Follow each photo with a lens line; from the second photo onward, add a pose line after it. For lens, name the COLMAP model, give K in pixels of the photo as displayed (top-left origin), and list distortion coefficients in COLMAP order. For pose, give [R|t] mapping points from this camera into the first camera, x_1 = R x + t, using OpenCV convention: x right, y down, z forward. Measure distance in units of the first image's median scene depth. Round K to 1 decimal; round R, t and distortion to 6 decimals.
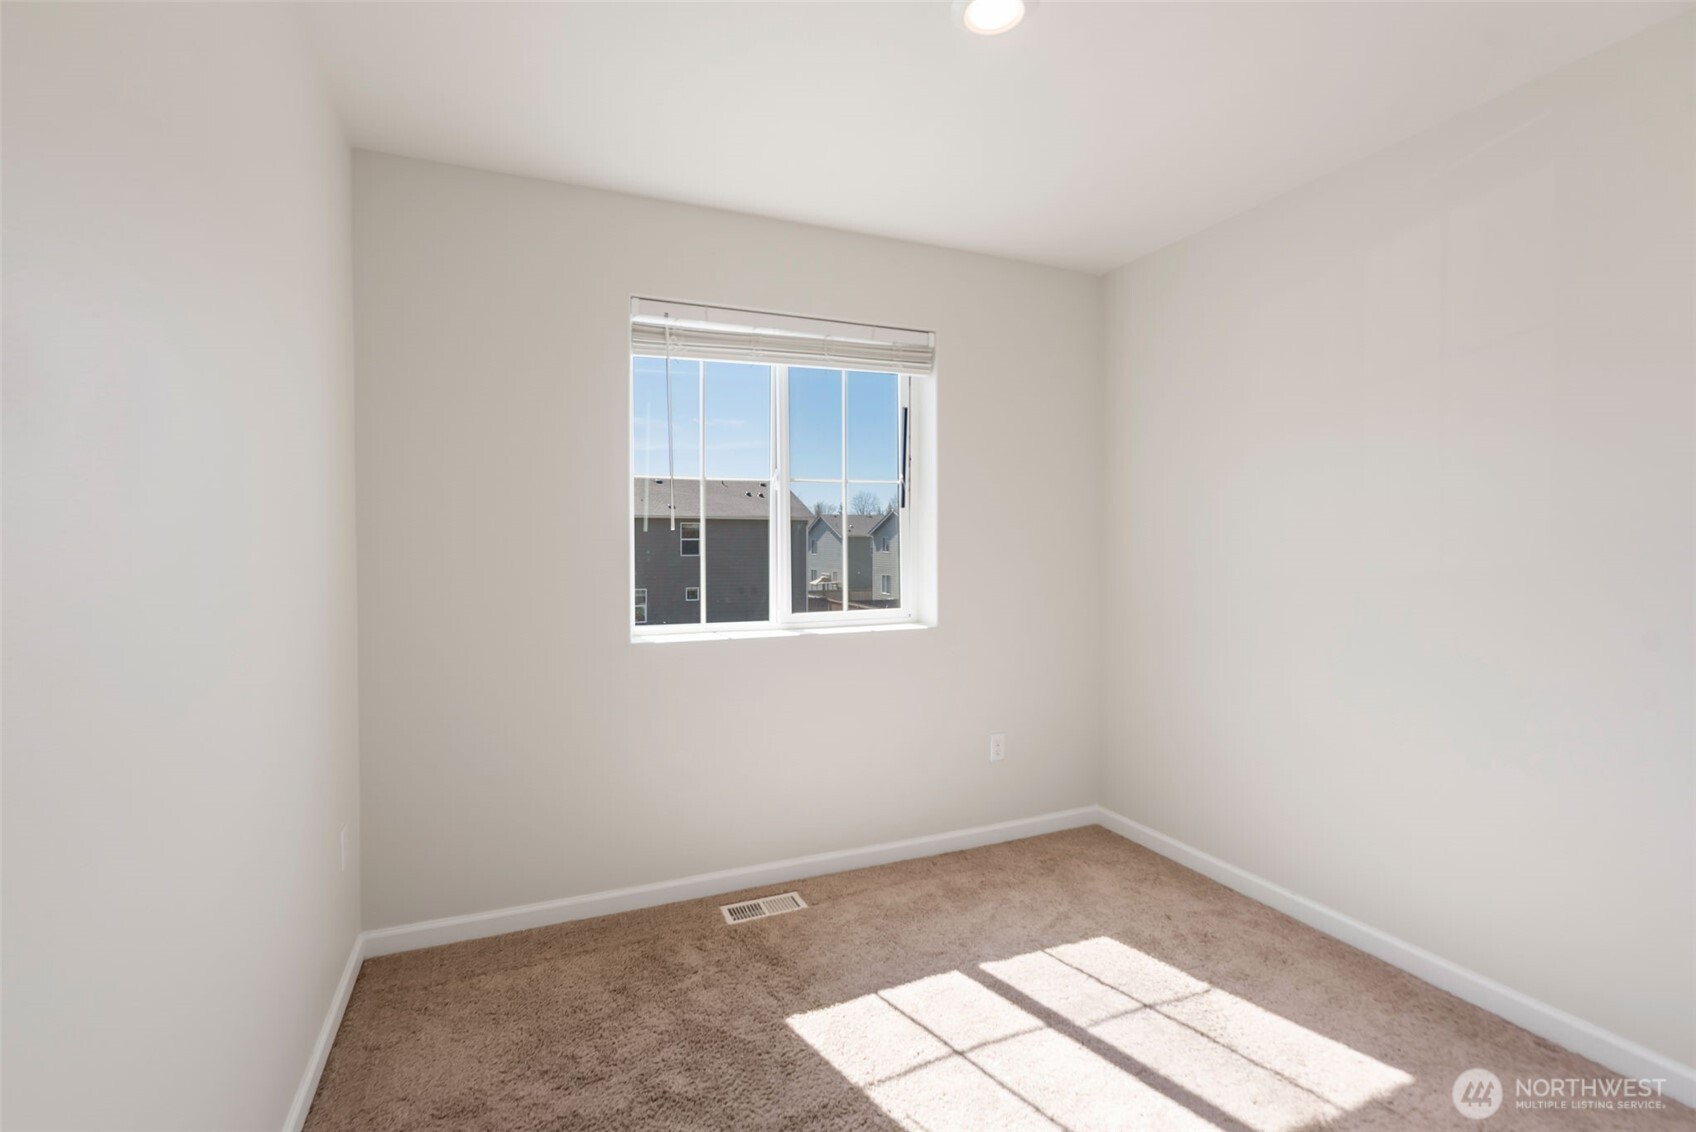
lens RADIAL K [[786.9, 0, 848.5], [0, 786.9, 546.4], [0, 0, 1]] dist [0.016569, 0.000027]
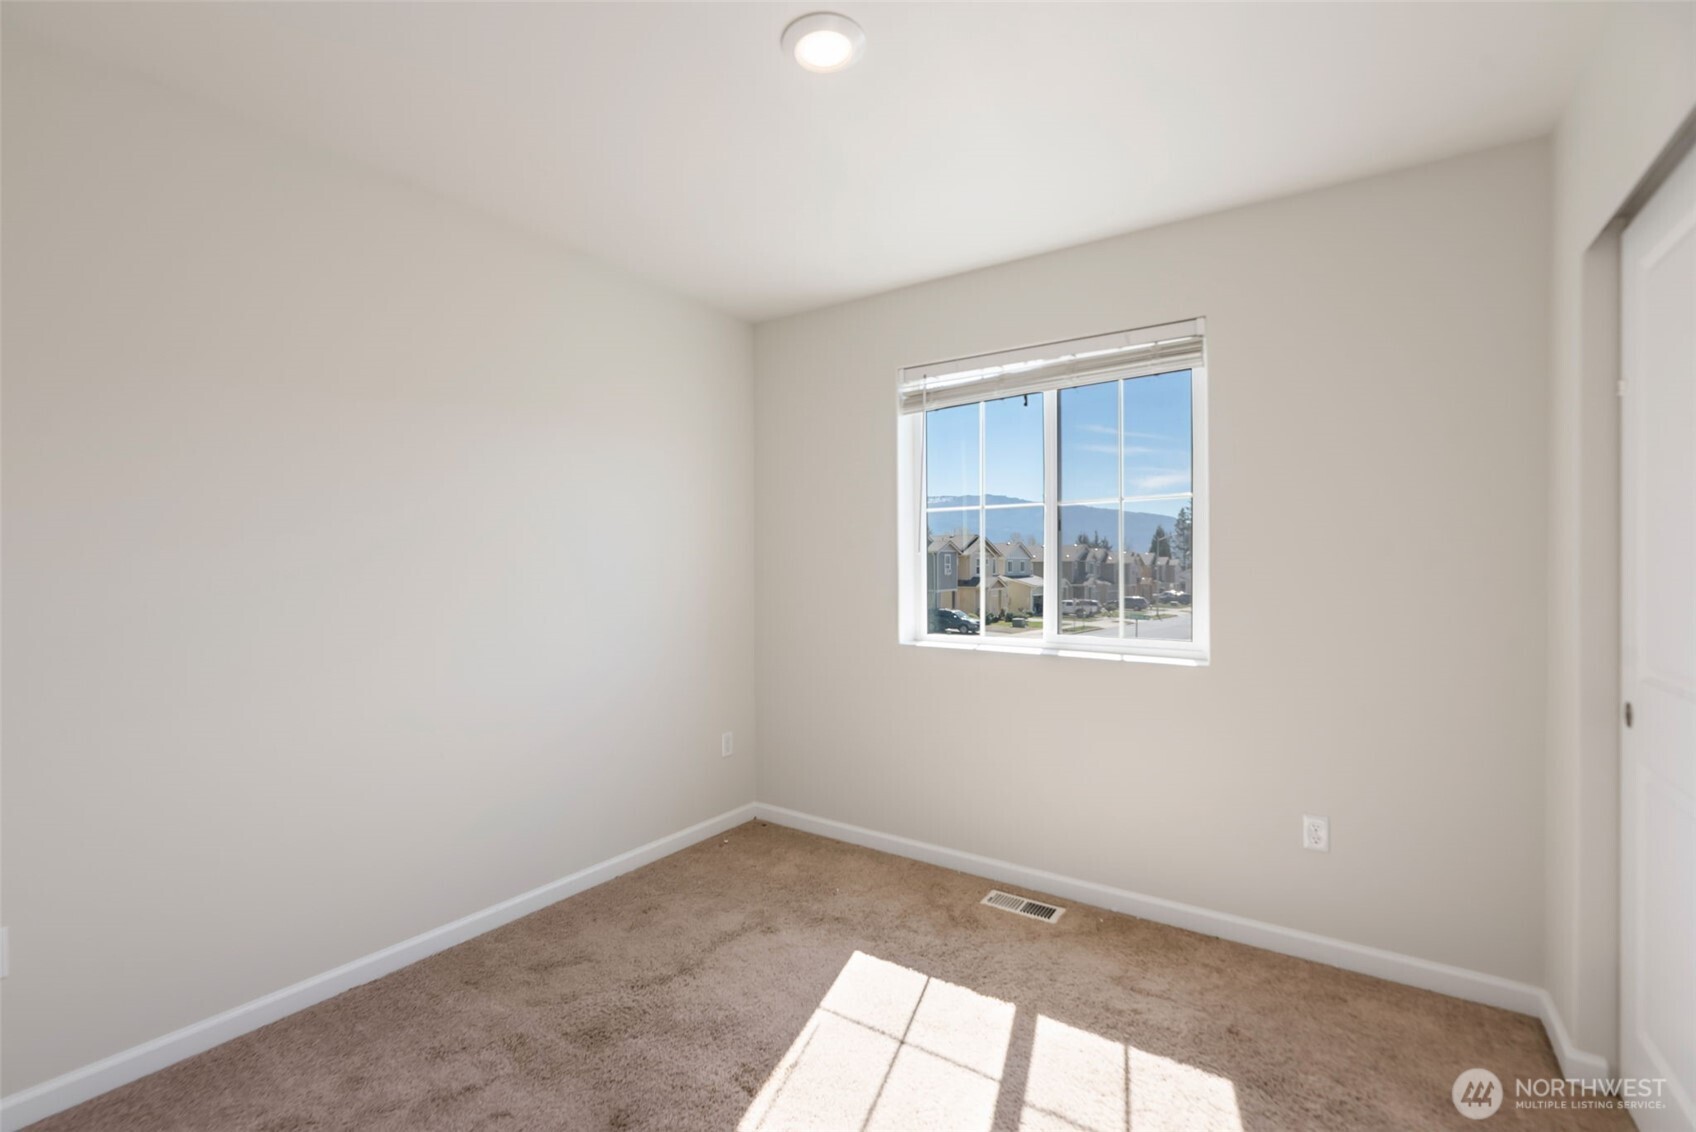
lens RADIAL K [[767.2, 0, 848.0], [0, 767.2, 566.0], [0, 0, 1]] dist [-0.001726, -0.000064]
pose [[0.521903, 0.005850, -0.852985, 0.713428], [-0.002192, 0.999982, 0.005517, -0.009261], [0.853002, -0.001009, 0.521907, 0.284702]]
